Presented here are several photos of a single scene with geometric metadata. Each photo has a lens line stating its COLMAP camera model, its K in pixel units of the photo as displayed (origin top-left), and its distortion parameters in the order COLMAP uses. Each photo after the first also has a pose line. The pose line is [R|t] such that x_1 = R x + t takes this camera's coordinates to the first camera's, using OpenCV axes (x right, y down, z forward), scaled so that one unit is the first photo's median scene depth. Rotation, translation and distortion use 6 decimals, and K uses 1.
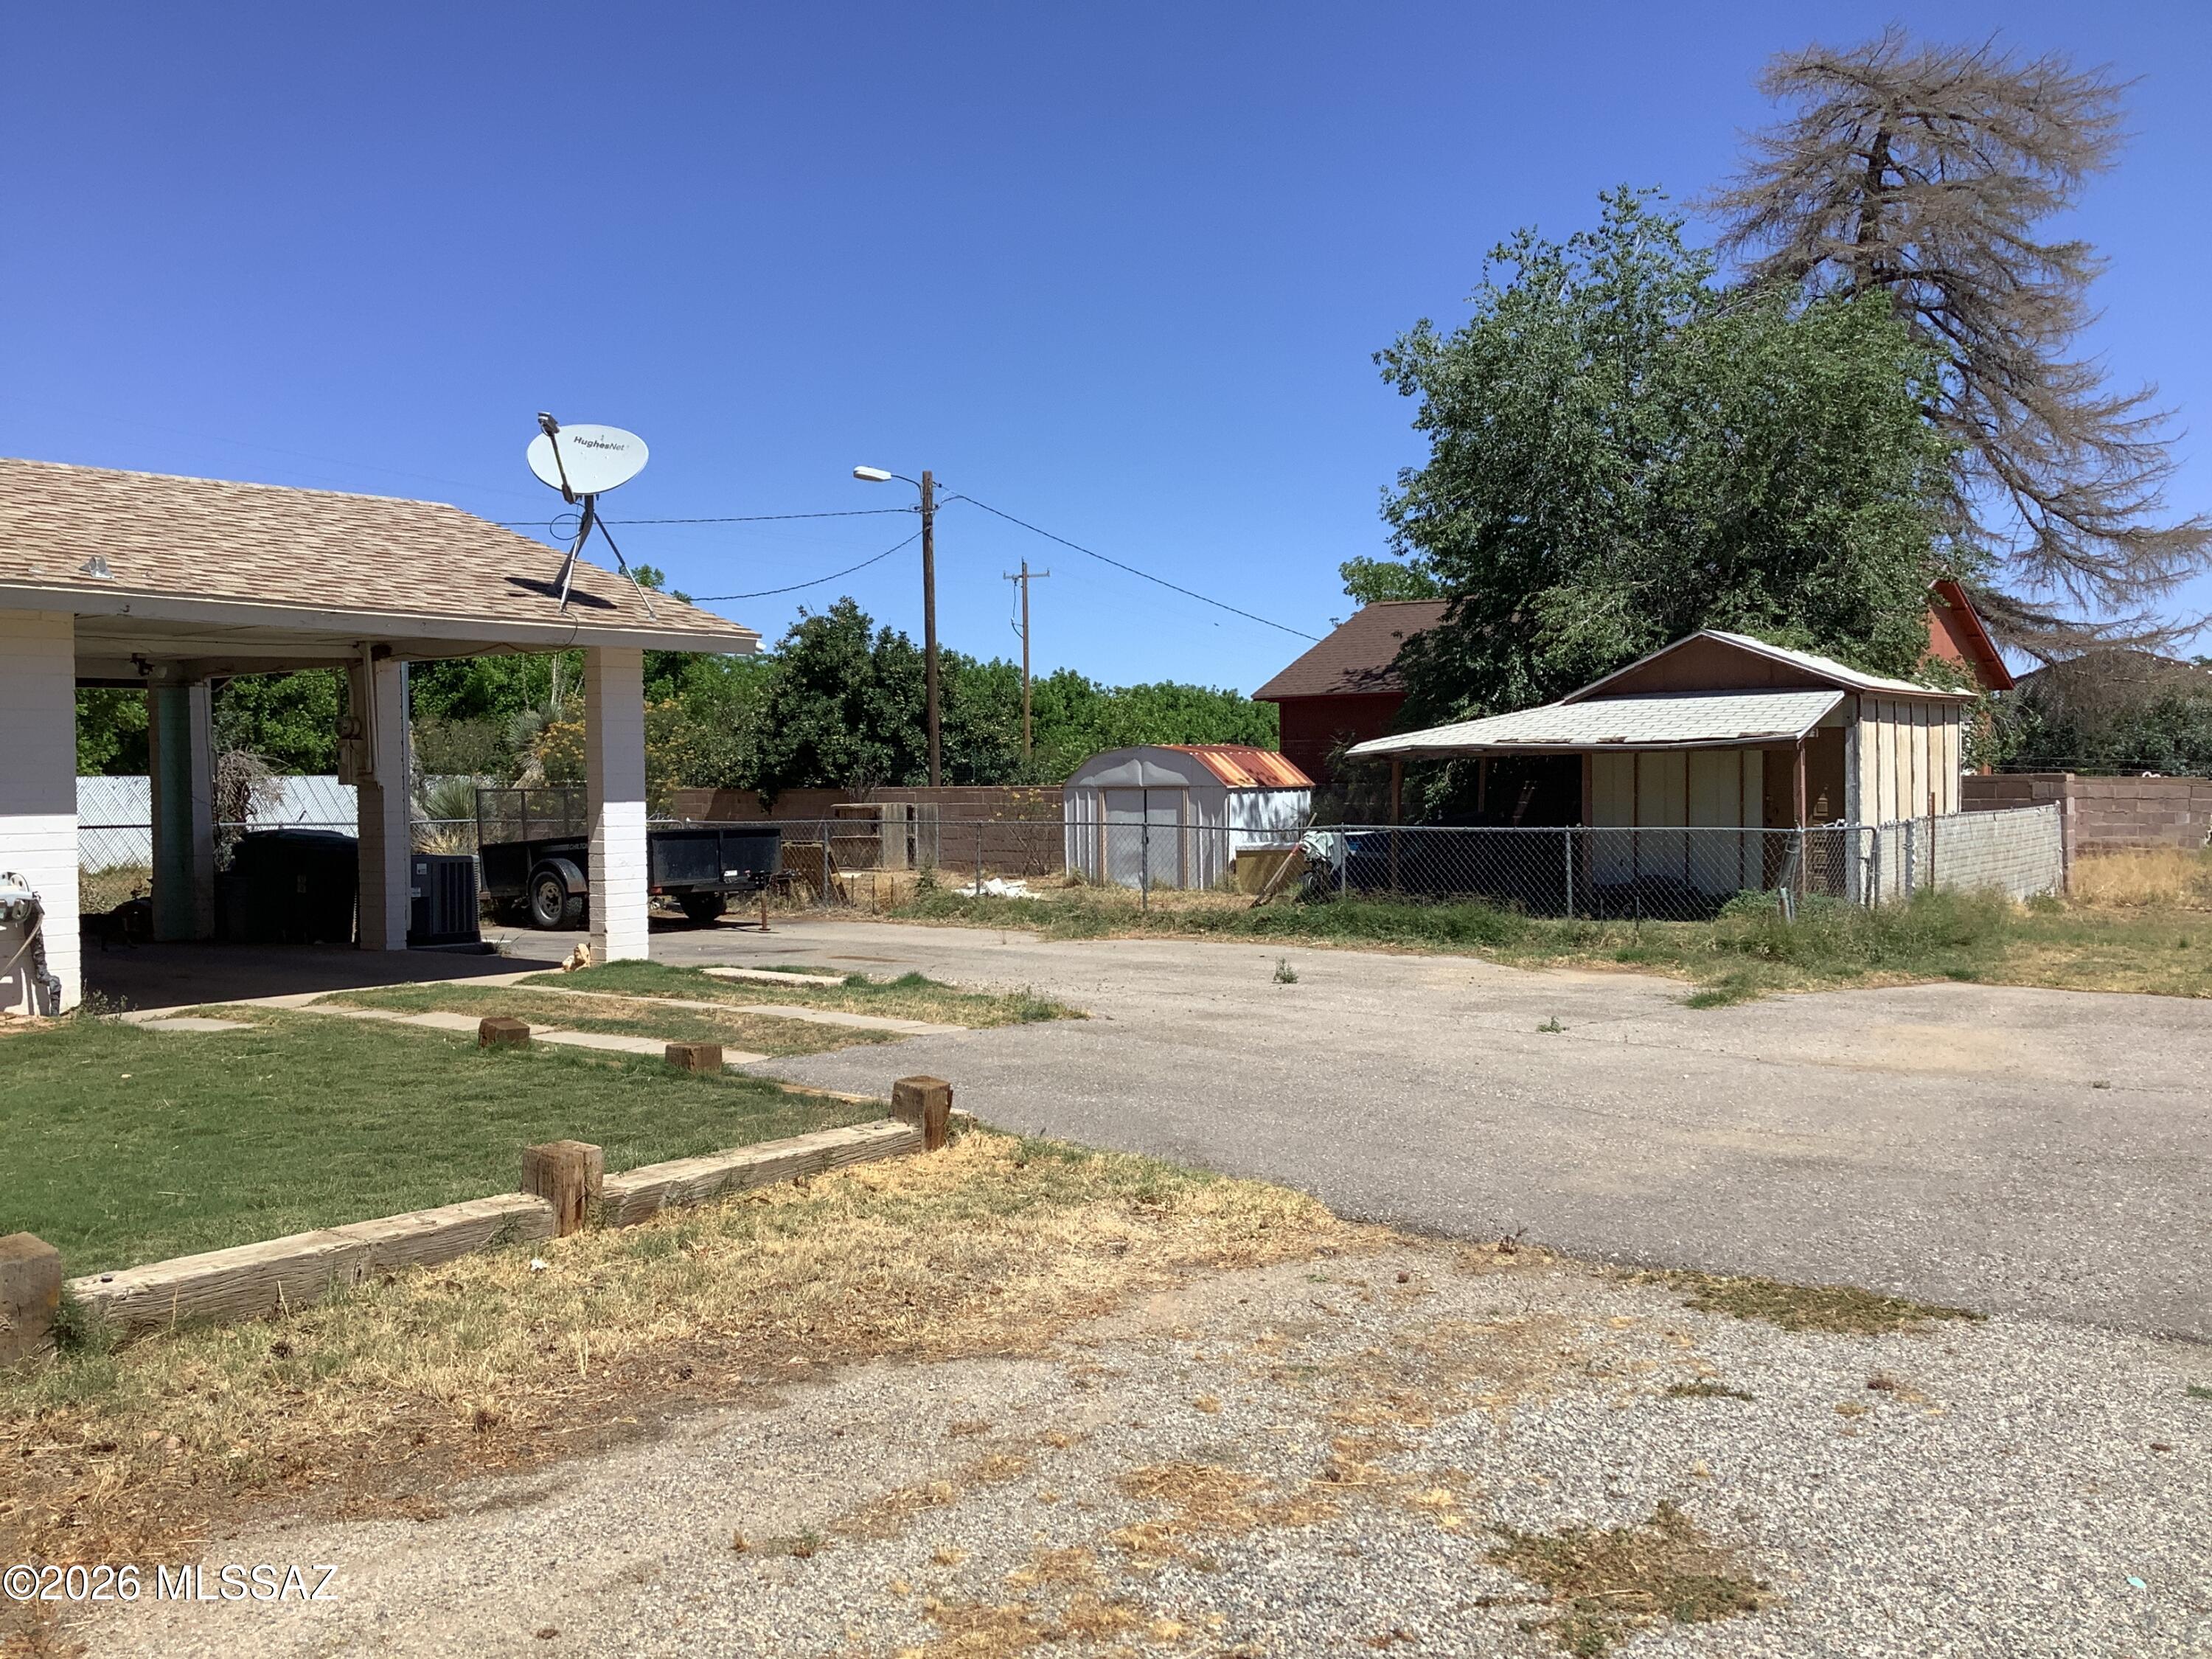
lens RADIAL K [[2051.0, 0, 1098.4], [0, 2051.0, 809.0], [0, 0, 1]] dist [0.036484, 0.000000]
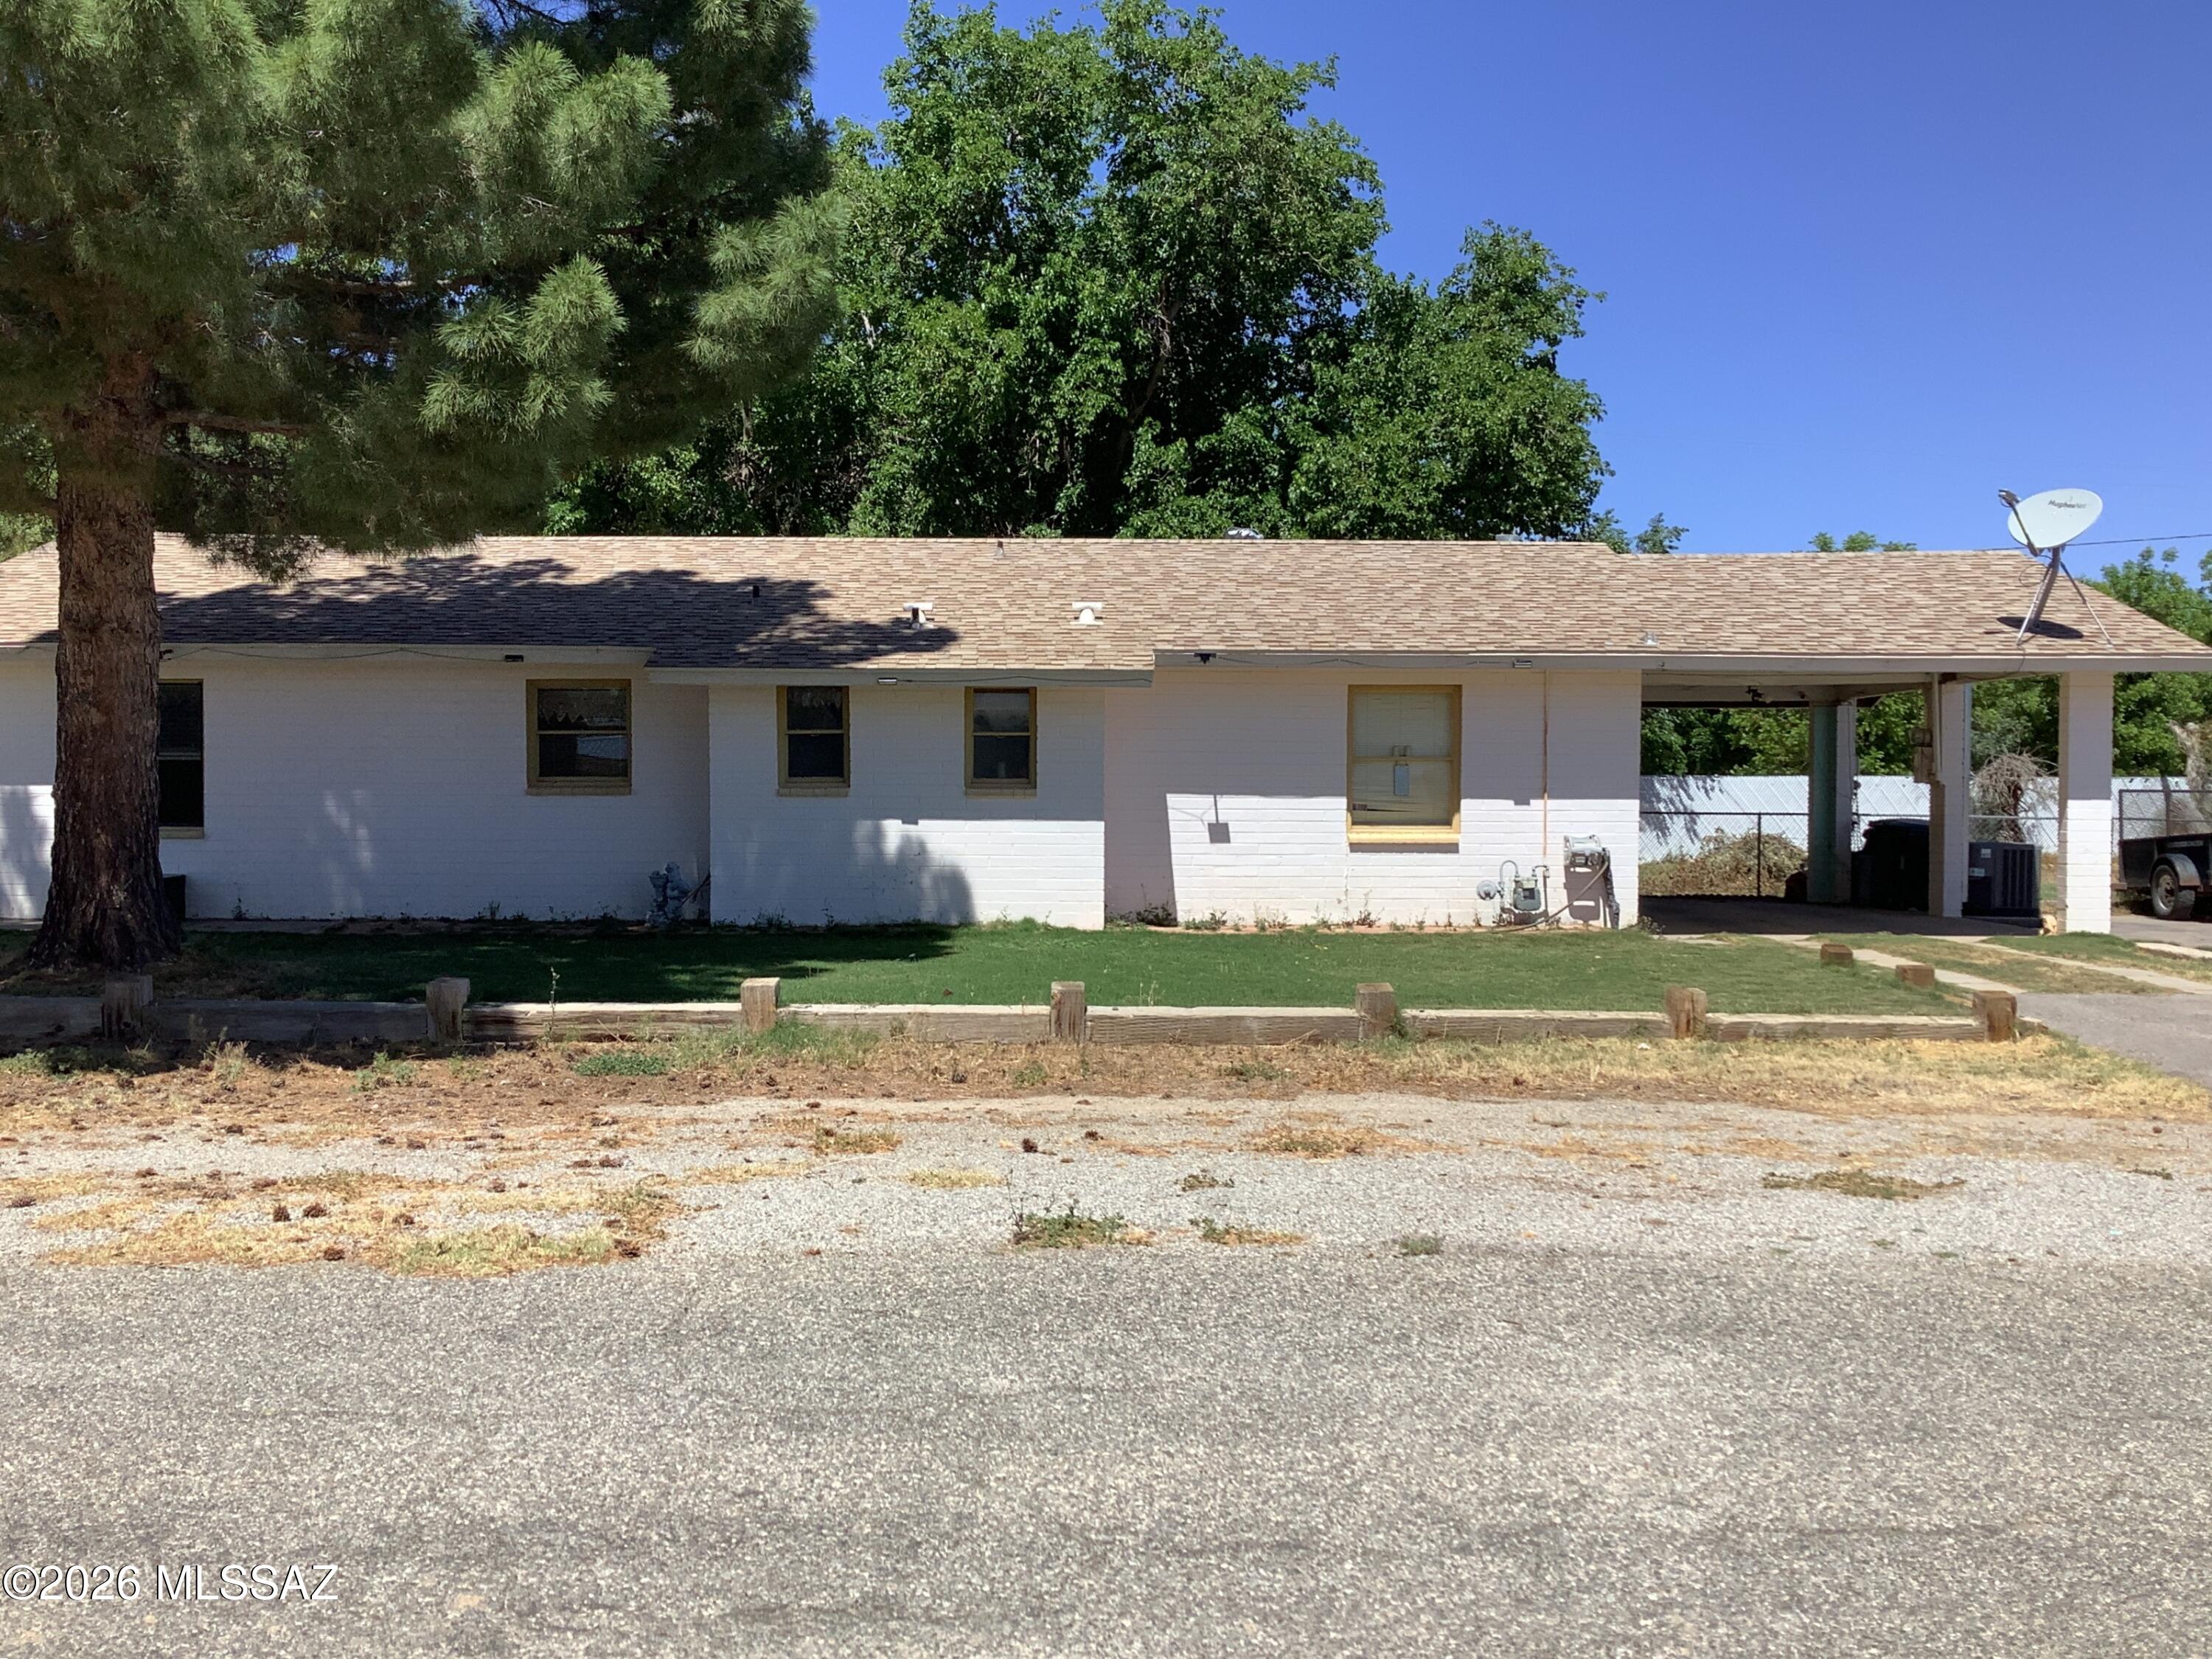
lens RADIAL K [[2051.0, 0, 1082.5], [0, 2051.0, 844.9], [0, 0, 1]] dist [0.036484, 0.000000]
pose [[0.622481, 0.037797, -0.781722, 0.142571], [-0.024981, 0.999284, 0.028424, 0.001315], [0.782236, 0.001835, 0.622979, -0.086617]]
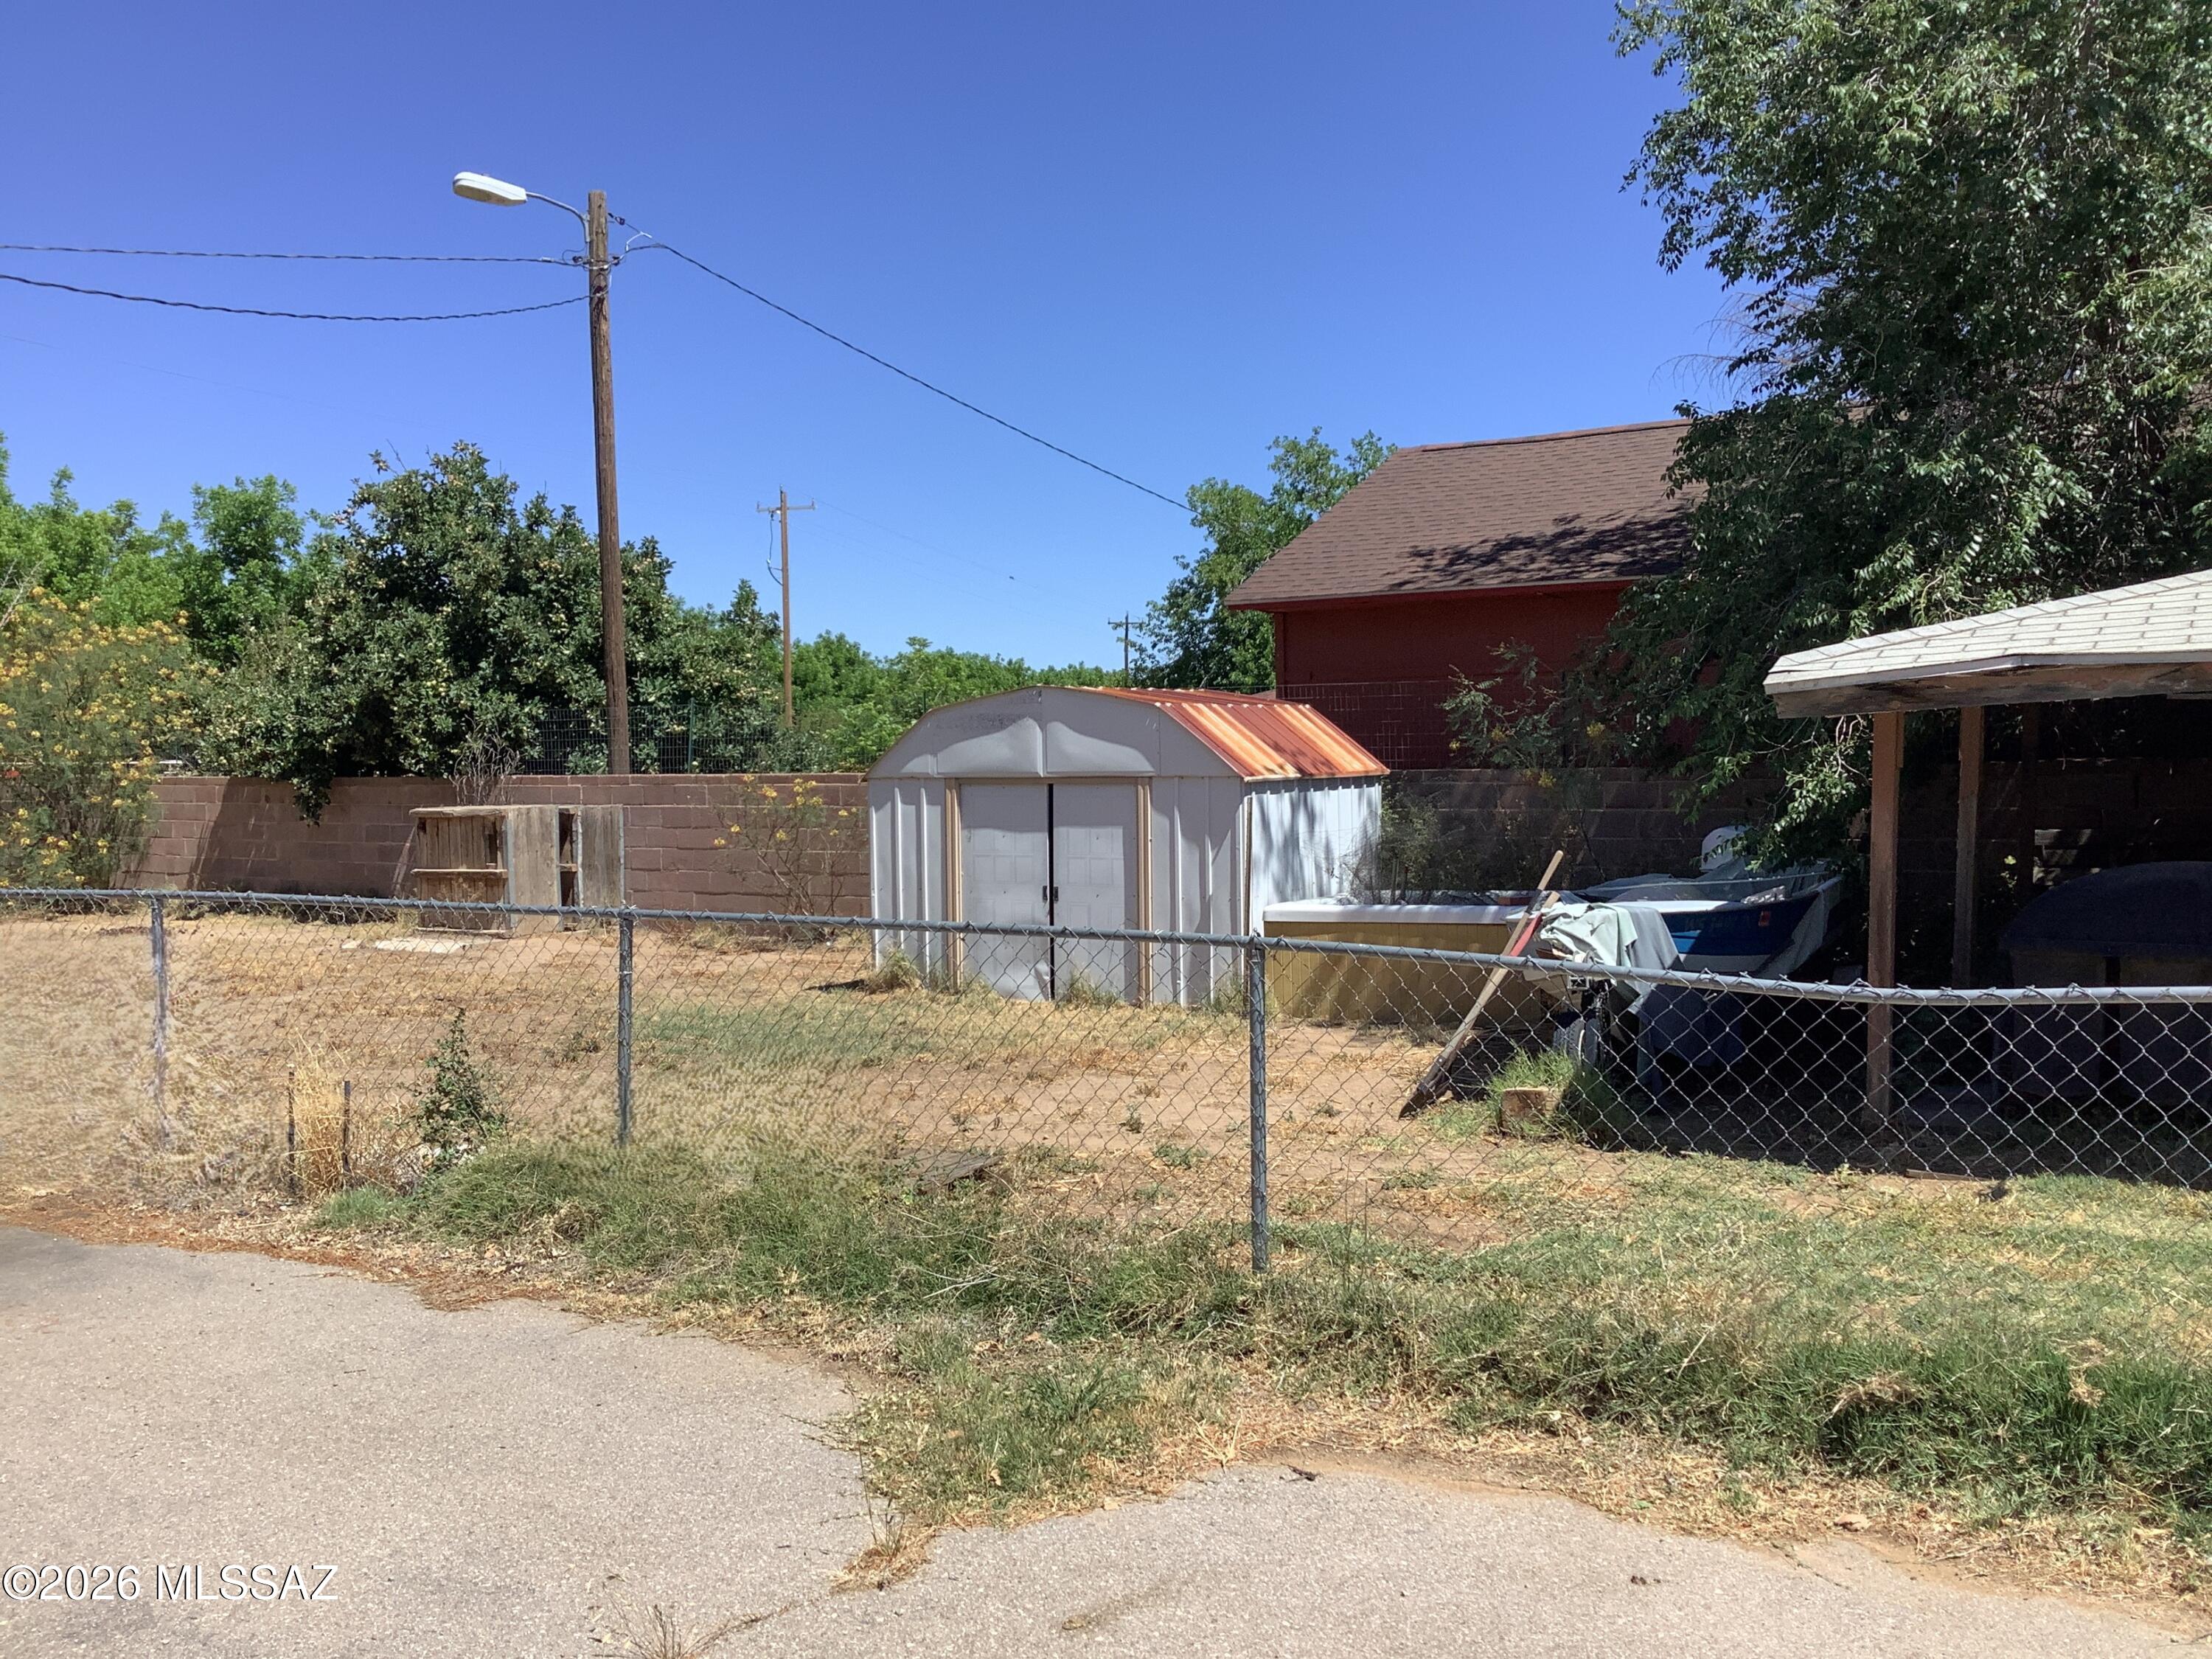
lens RADIAL K [[2051.0, 0, 1100.7], [0, 2051.0, 836.2], [0, 0, 1]] dist [0.036484, 0.000000]
pose [[0.993256, -0.005756, 0.115801, -0.015644], [0.003061, 0.999721, 0.023430, -0.006944], [-0.115903, -0.022917, 0.992996, 0.445319]]
